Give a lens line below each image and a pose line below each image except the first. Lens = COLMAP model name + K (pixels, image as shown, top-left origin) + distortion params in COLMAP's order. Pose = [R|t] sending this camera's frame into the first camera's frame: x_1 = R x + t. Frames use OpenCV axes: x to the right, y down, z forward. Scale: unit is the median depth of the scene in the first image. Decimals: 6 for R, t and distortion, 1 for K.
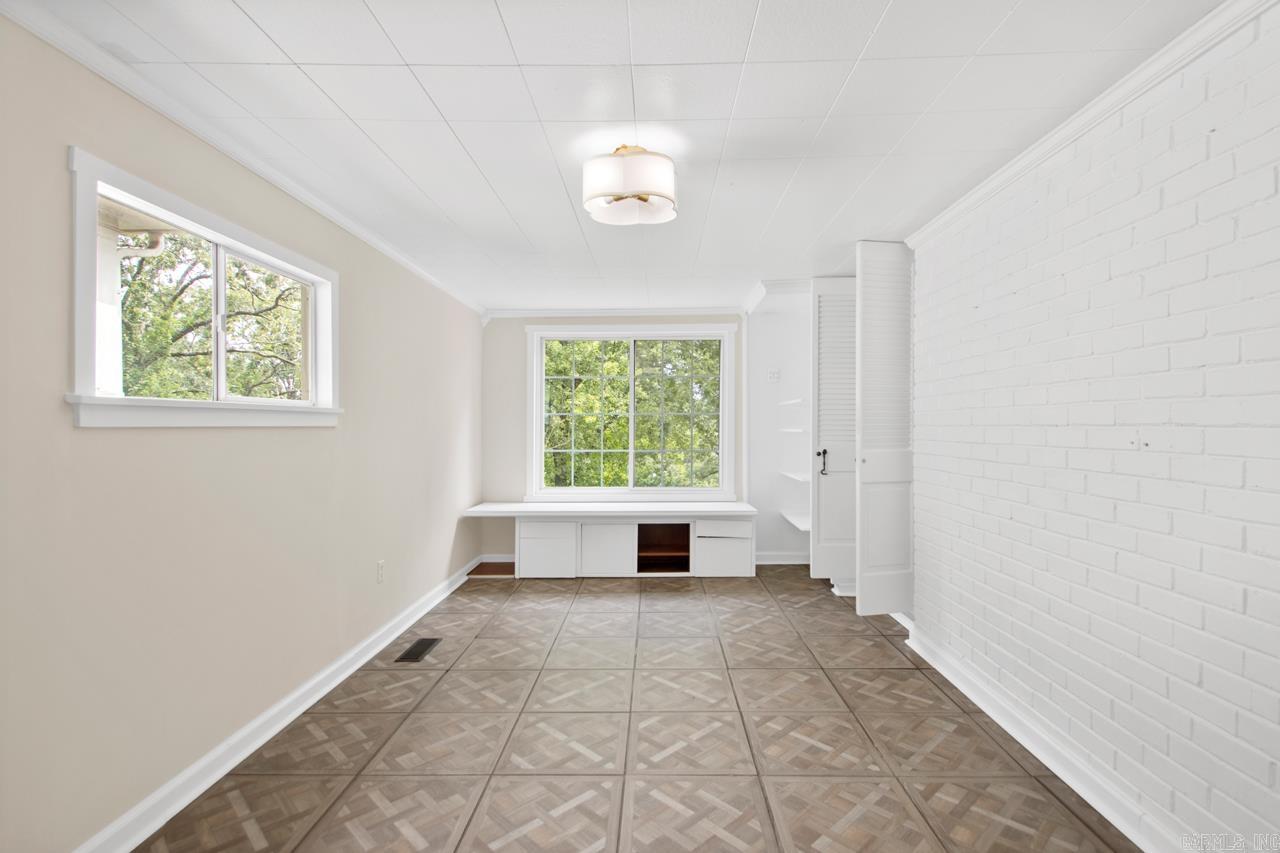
lens RADIAL K [[623.5, 0, 635.3], [0, 623.5, 426.1], [0, 0, 1]] dist [0.018140, -0.018225]
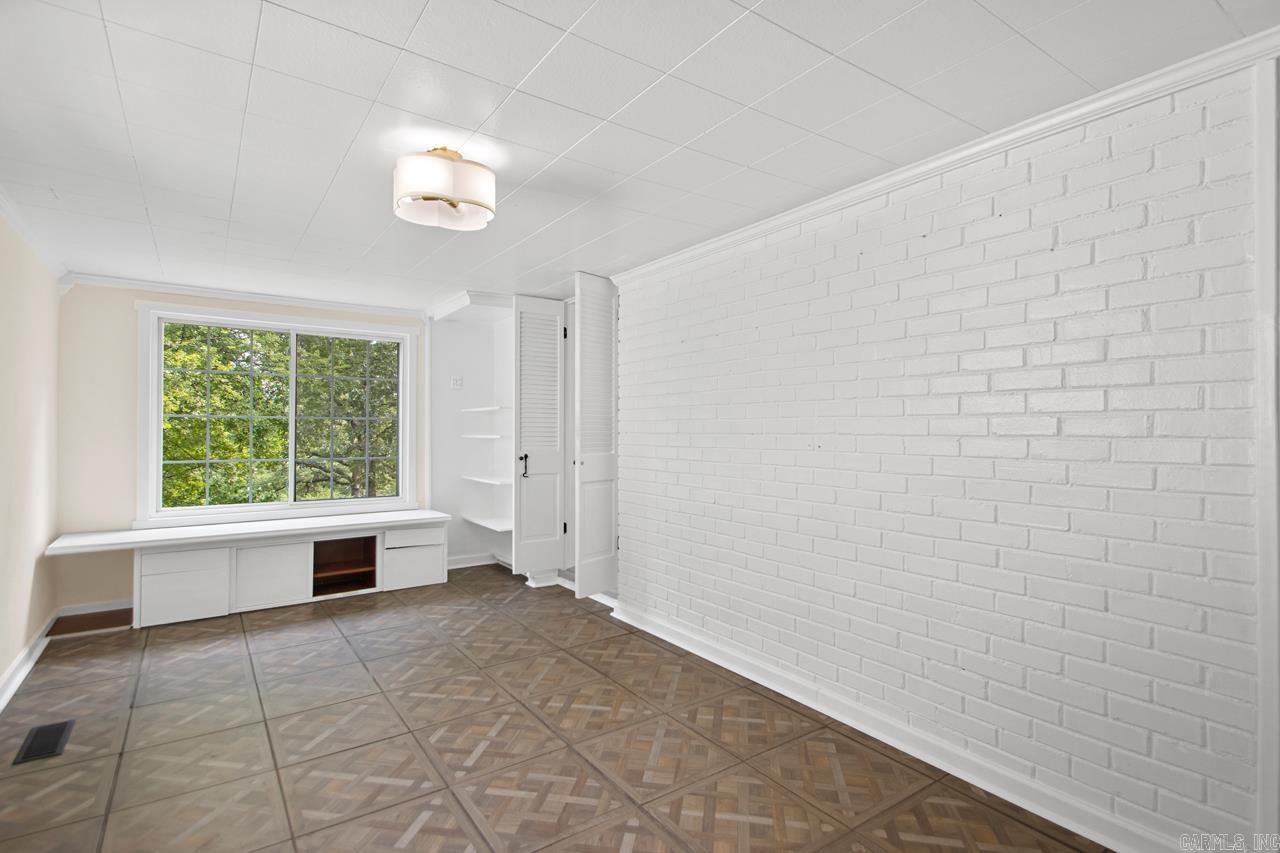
lens RADIAL K [[623.5, 0, 635.3], [0, 623.5, 426.1], [0, 0, 1]] dist [0.018140, -0.018225]
pose [[0.799100, 0.011008, 0.601097, -0.256939], [-0.005628, 0.999926, -0.010830, -0.000822], [-0.601172, 0.005271, 0.799103, 0.022316]]
